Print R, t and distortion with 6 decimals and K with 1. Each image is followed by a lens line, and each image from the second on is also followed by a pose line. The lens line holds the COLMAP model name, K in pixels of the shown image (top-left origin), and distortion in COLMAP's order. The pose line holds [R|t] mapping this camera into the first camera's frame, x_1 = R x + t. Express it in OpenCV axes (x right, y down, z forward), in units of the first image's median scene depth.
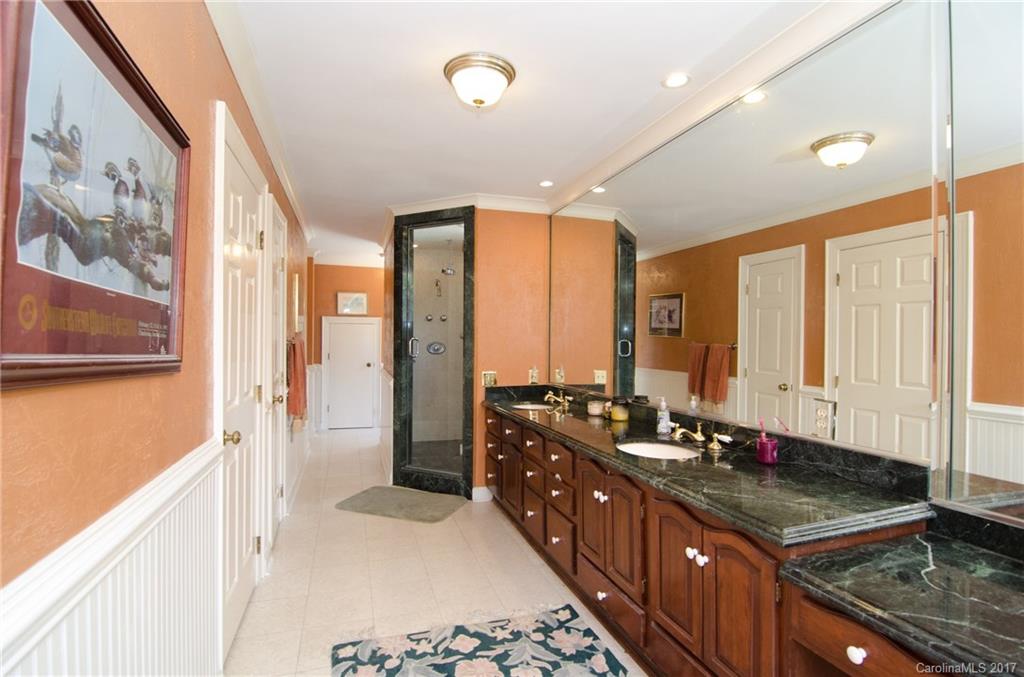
lens RADIAL K [[481.6, 0, 514.2], [0, 481.6, 340.3], [0, 0, 1]] dist [-0.001667, -0.000249]
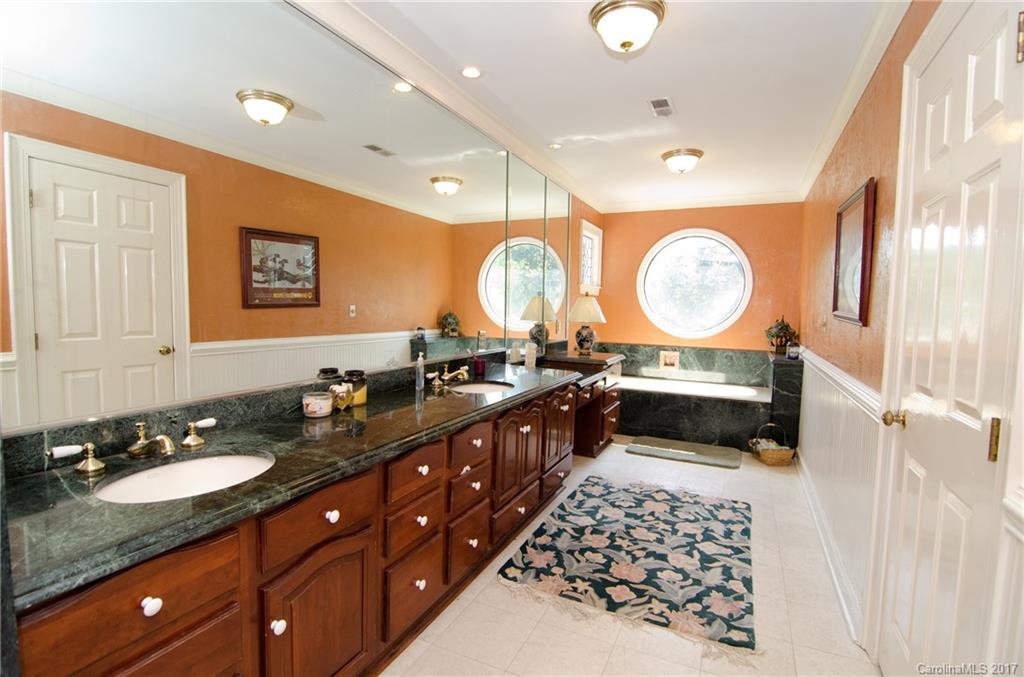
lens RADIAL K [[481.6, 0, 513.6], [0, 481.6, 333.8], [0, 0, 1]] dist [-0.001667, -0.000249]
pose [[-0.705755, -0.064950, 0.705472, -0.645767], [-0.022346, 0.997334, 0.069465, 0.005696], [-0.708103, 0.033261, -0.705325, 1.903959]]
